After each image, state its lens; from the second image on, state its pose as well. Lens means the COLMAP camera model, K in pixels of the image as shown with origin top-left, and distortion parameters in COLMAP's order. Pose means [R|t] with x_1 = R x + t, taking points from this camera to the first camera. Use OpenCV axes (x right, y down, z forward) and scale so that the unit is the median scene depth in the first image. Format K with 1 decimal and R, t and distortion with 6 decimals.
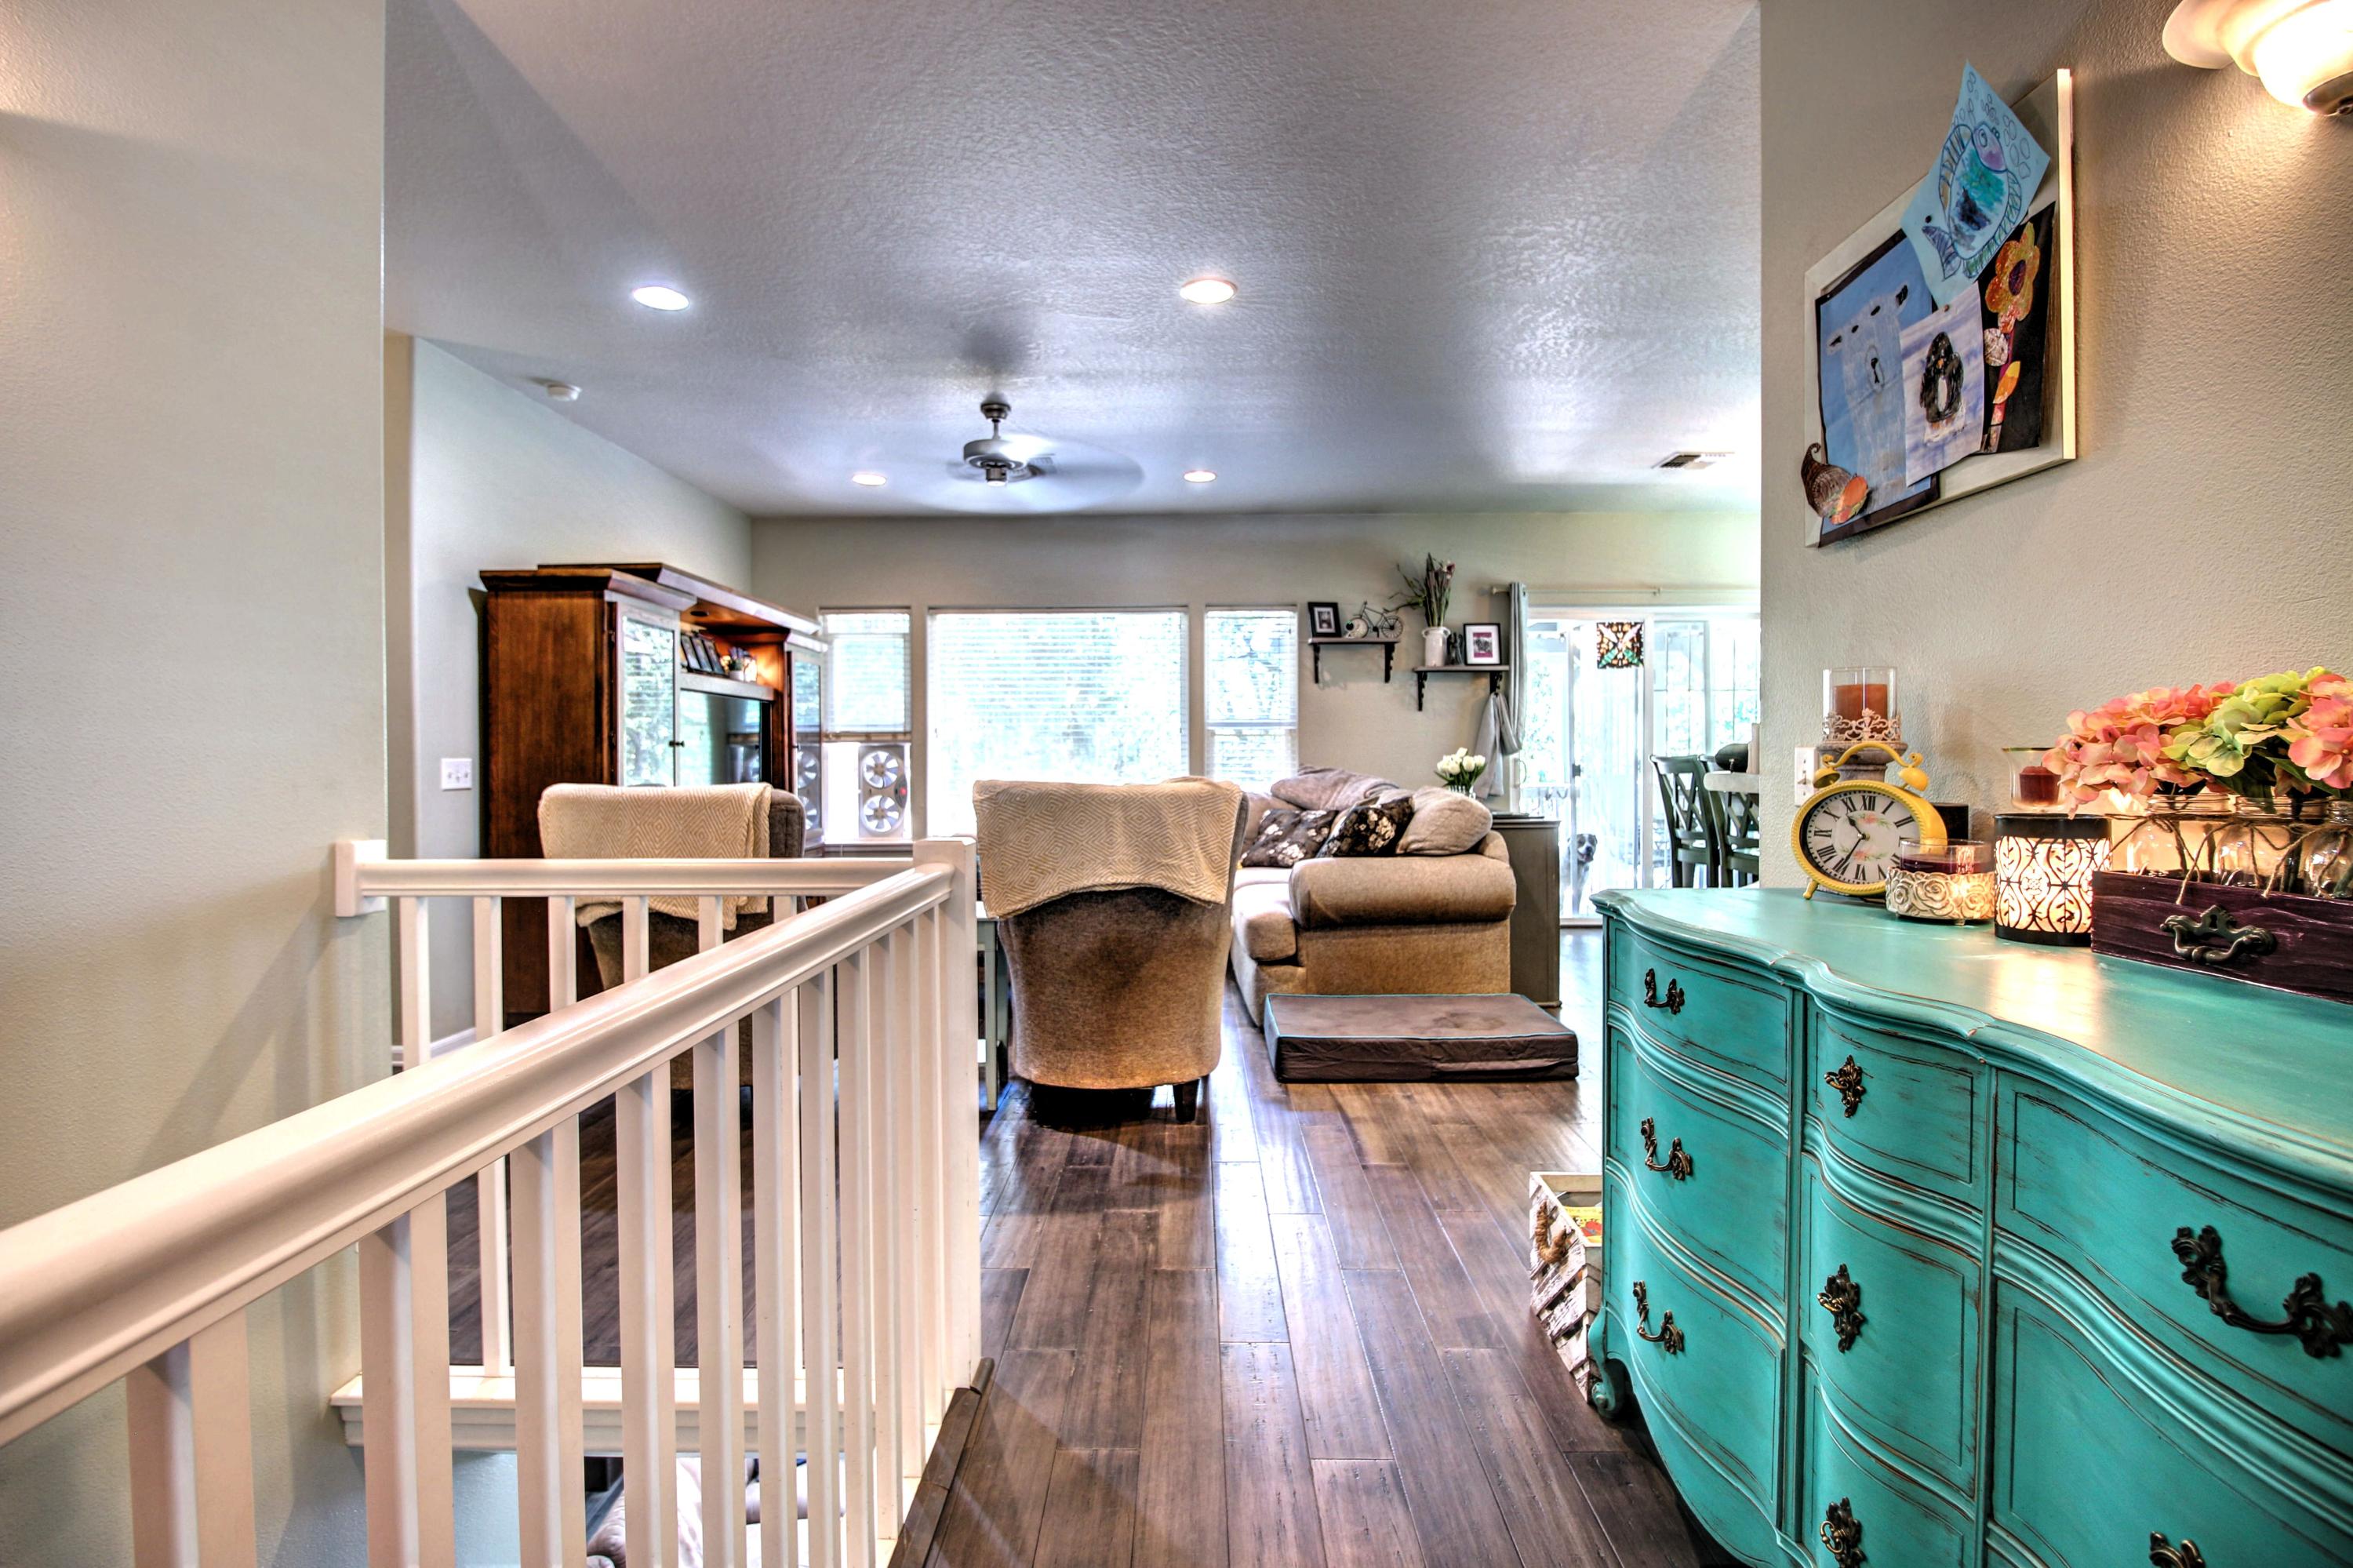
lens RADIAL K [[1119.0, 0, 1181.6], [0, 1119.0, 778.4], [0, 0, 1]] dist [-0.001753, -0.010366]
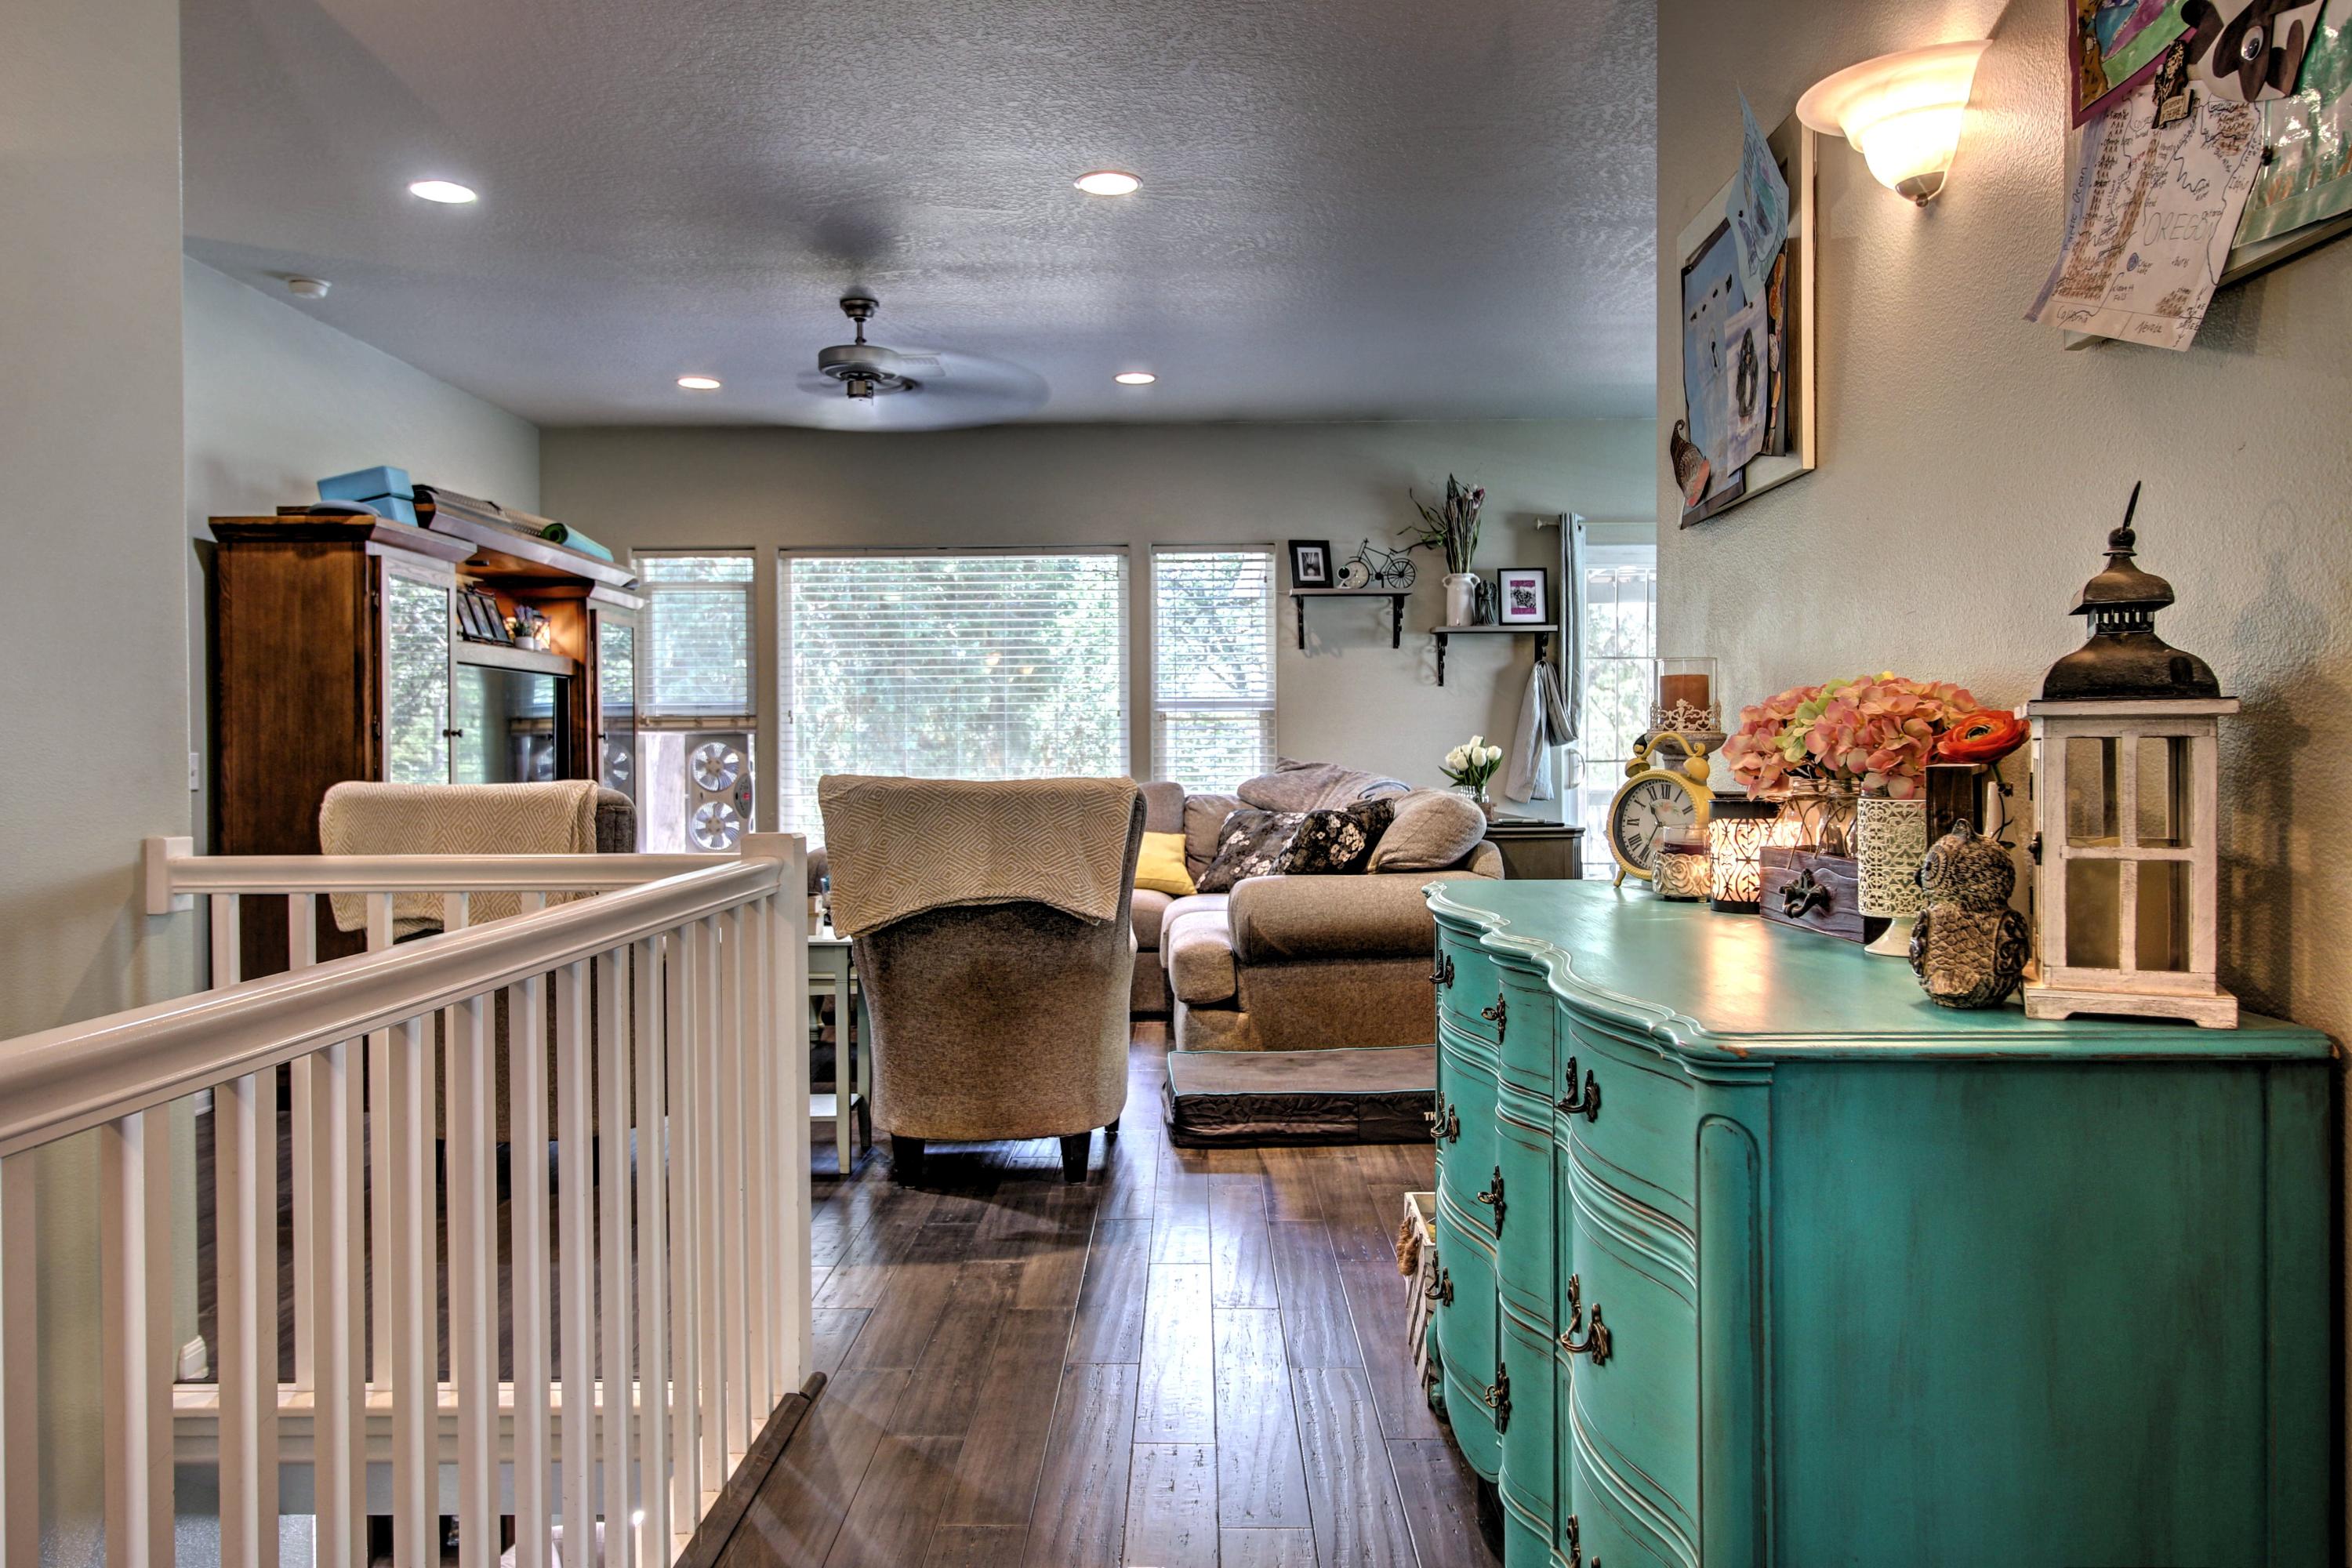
lens RADIAL K [[1716.7, 0, 1177.9], [0, 1716.7, 777.8], [0, 0, 1]] dist [0.010371, 0.001884]
pose [[0.999995, -0.002276, -0.002290, 0.081739], [0.002271, 0.999995, -0.002089, 0.005588], [0.002295, 0.002083, 0.999995, -0.281673]]
